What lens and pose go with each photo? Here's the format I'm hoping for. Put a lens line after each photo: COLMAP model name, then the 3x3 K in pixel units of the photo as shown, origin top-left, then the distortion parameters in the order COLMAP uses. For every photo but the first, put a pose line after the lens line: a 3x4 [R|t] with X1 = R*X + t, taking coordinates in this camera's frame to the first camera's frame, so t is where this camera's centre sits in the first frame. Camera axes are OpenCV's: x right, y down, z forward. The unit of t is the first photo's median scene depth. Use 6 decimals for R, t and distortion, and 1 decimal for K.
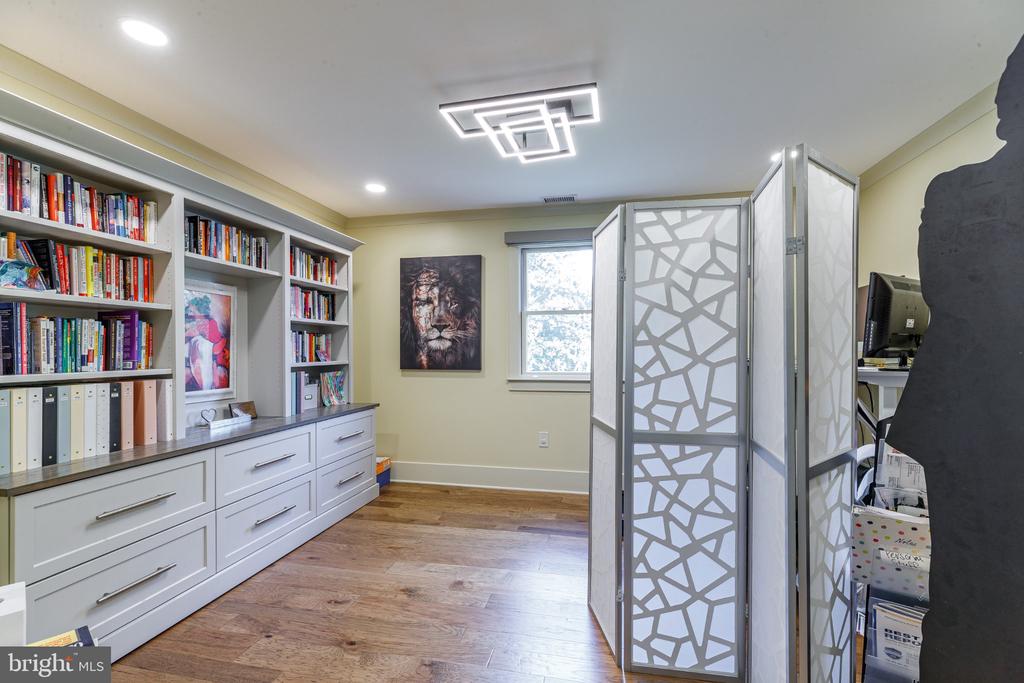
lens RADIAL K [[459.6, 0, 507.6], [0, 459.6, 347.7], [0, 0, 1]] dist [0.004651, 0.000317]
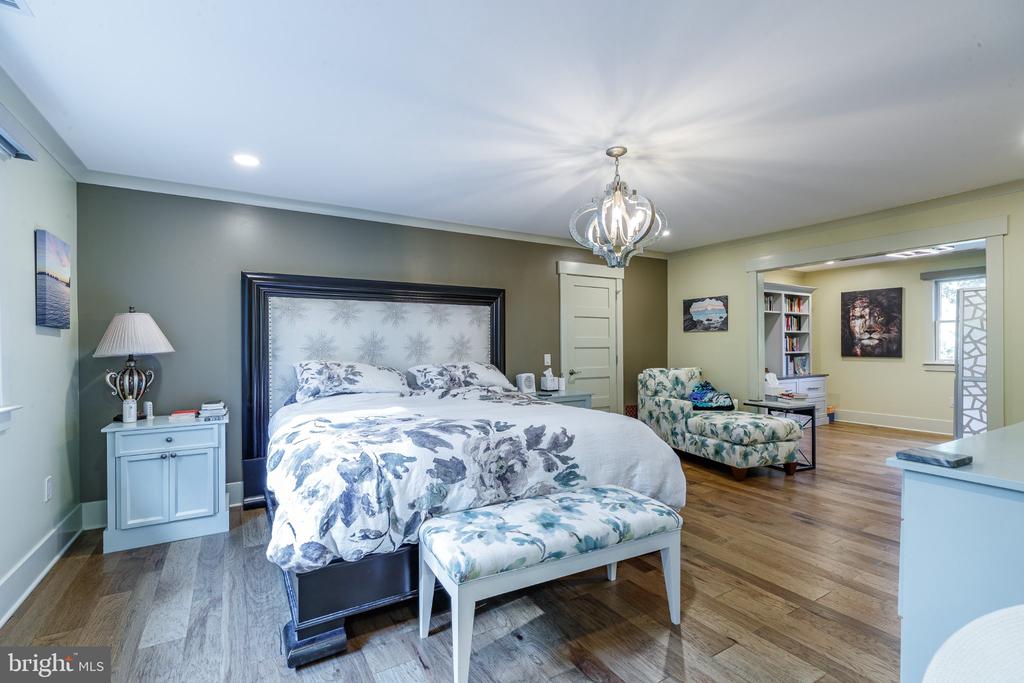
lens RADIAL K [[459.6, 0, 507.6], [0, 459.6, 347.7], [0, 0, 1]] dist [0.004651, 0.000317]
pose [[0.684120, -0.000009, -0.729370, 0.182273], [0.007017, 0.999954, 0.006570, -0.007101], [0.729336, -0.009612, 0.684088, -1.163964]]
